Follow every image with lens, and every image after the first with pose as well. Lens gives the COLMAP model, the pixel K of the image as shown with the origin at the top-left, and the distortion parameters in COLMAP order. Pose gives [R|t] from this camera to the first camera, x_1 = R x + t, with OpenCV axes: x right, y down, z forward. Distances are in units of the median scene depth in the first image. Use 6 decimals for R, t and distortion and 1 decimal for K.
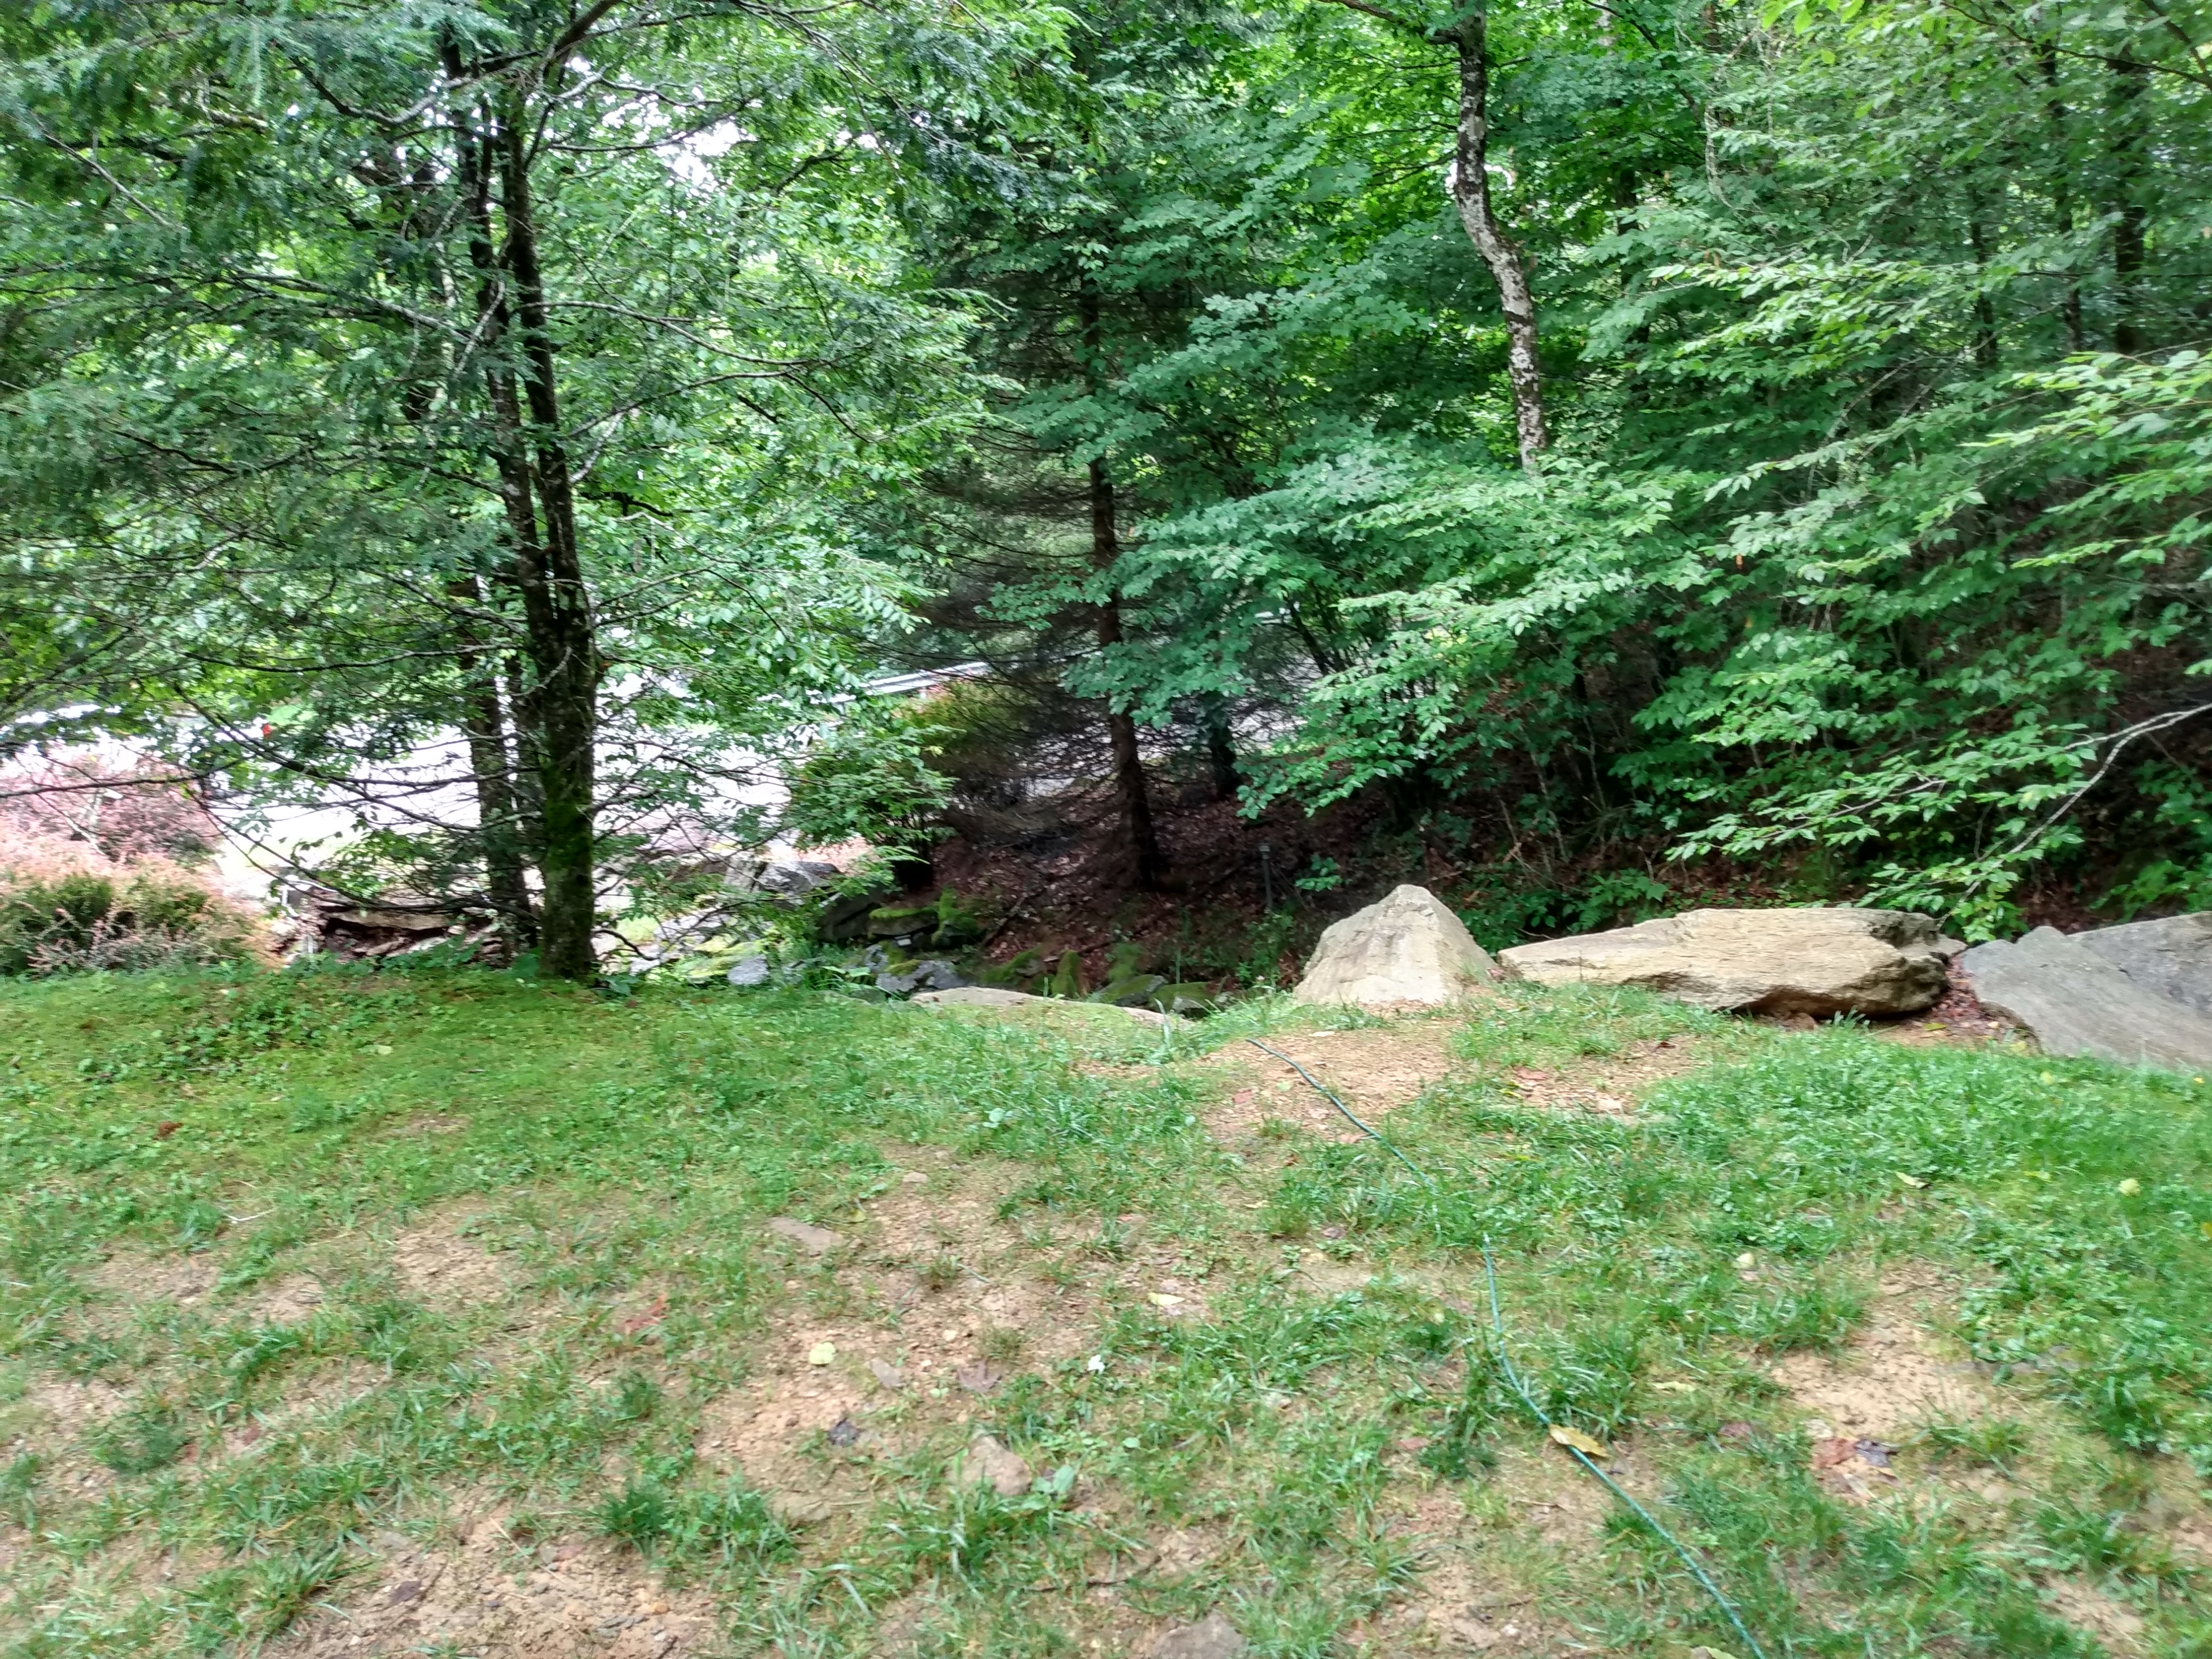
lens RADIAL K [[1763.5, 0, 1094.5], [0, 1763.5, 786.8], [0, 0, 1]] dist [0.070761, -0.111074]
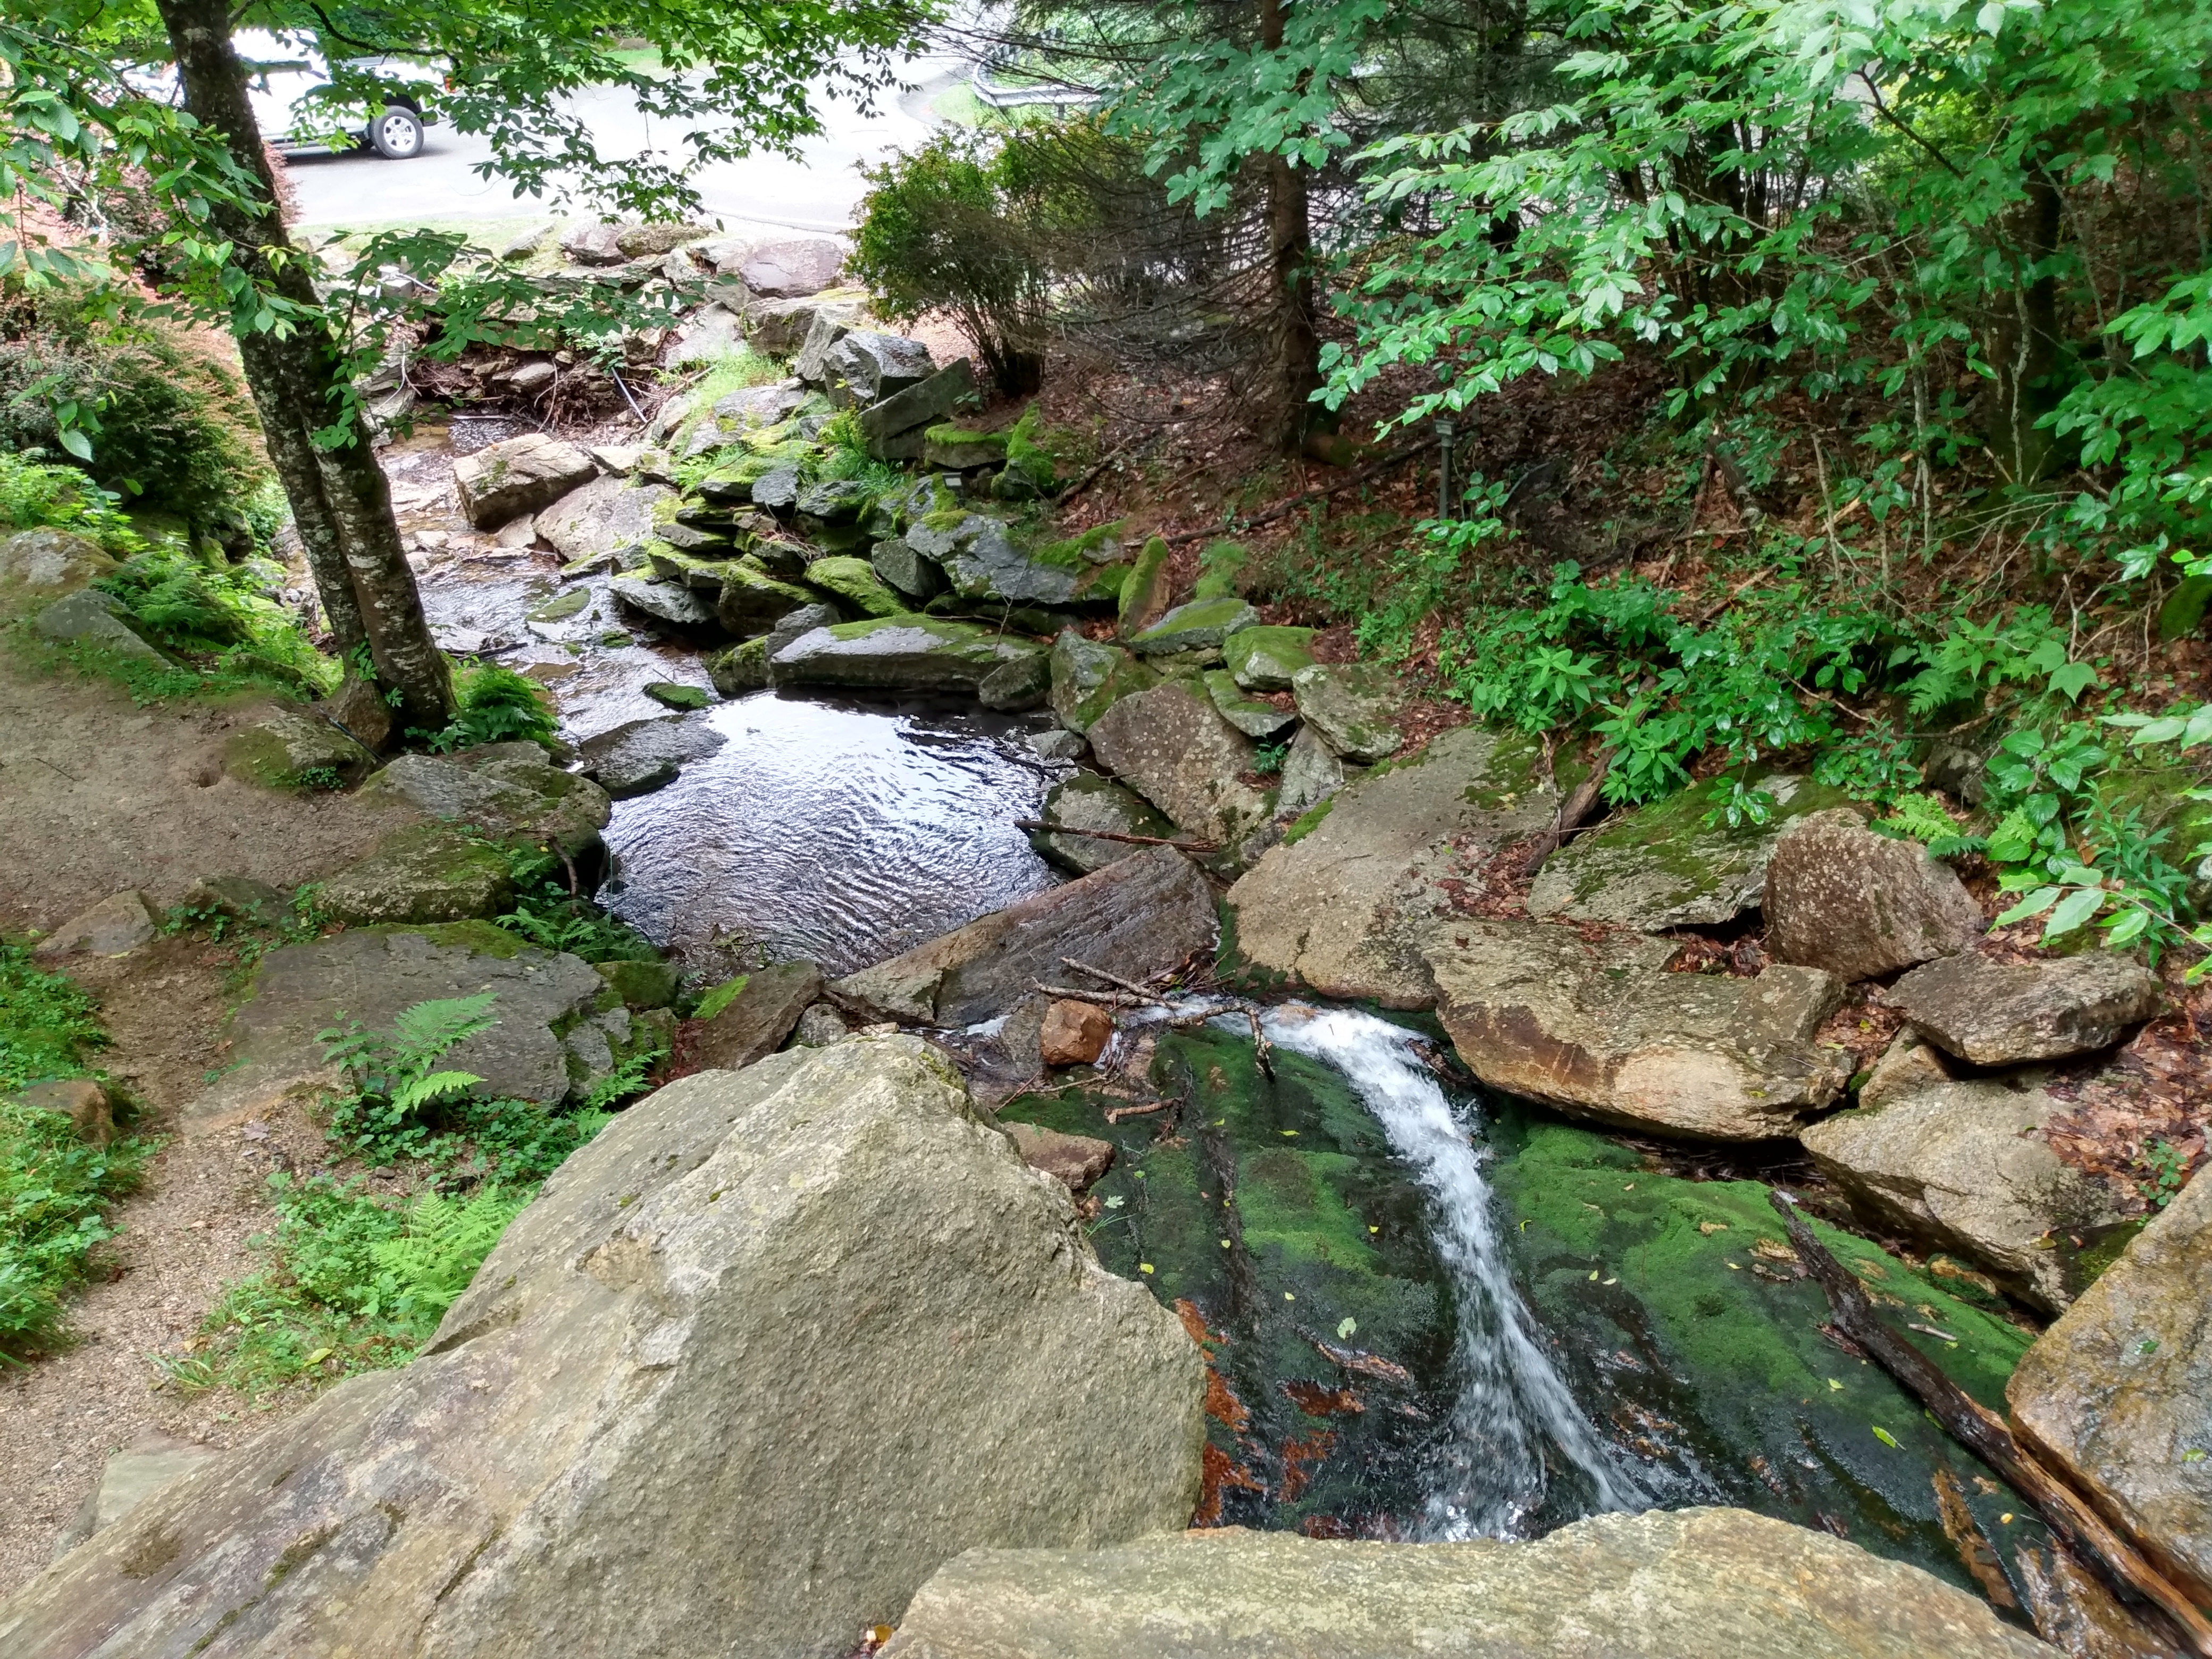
lens RADIAL K [[1744.4, 0, 1095.5], [0, 1744.4, 839.6], [0, 0, 1]] dist [0.095395, -0.177105]
pose [[0.965803, 0.176094, -0.190302, 0.149630], [-0.101295, 0.931911, 0.348253, -0.040788], [0.238670, -0.317068, 0.917880, 0.453279]]
